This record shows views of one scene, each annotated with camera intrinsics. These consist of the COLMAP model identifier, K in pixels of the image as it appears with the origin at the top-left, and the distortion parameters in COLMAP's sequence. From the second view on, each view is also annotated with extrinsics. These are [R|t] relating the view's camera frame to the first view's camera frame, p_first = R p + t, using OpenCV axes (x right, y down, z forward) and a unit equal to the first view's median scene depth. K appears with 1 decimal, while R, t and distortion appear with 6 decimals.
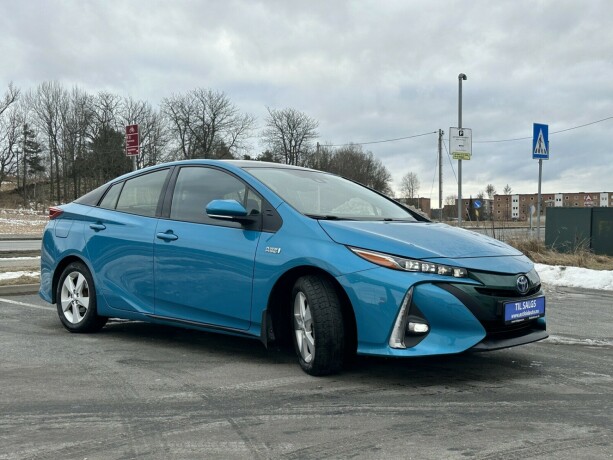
lens RADIAL K [[726.9, 0, 306.7], [0, 726.9, 230.2], [0, 0, 1]] dist [0.014076, 0.000000]
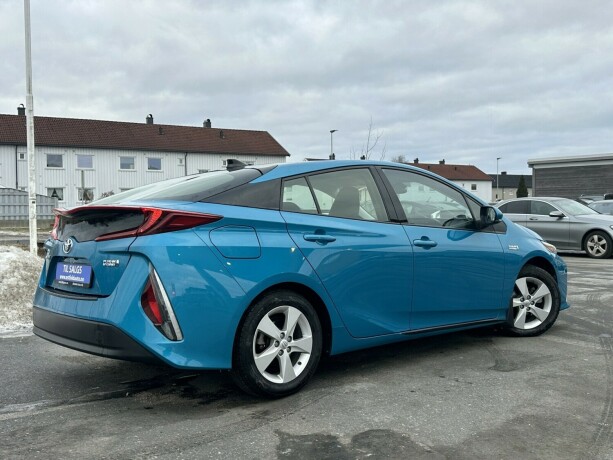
lens RADIAL K [[671.9, 0, 306.9], [0, 671.9, 230.3], [0, 0, 1]] dist [-0.016610, 0.000000]
pose [[0.130158, 0.015862, 0.991366, -0.969714], [0.056262, 0.998143, -0.023357, 0.003275], [-0.989896, 0.058816, 0.129023, 0.927385]]
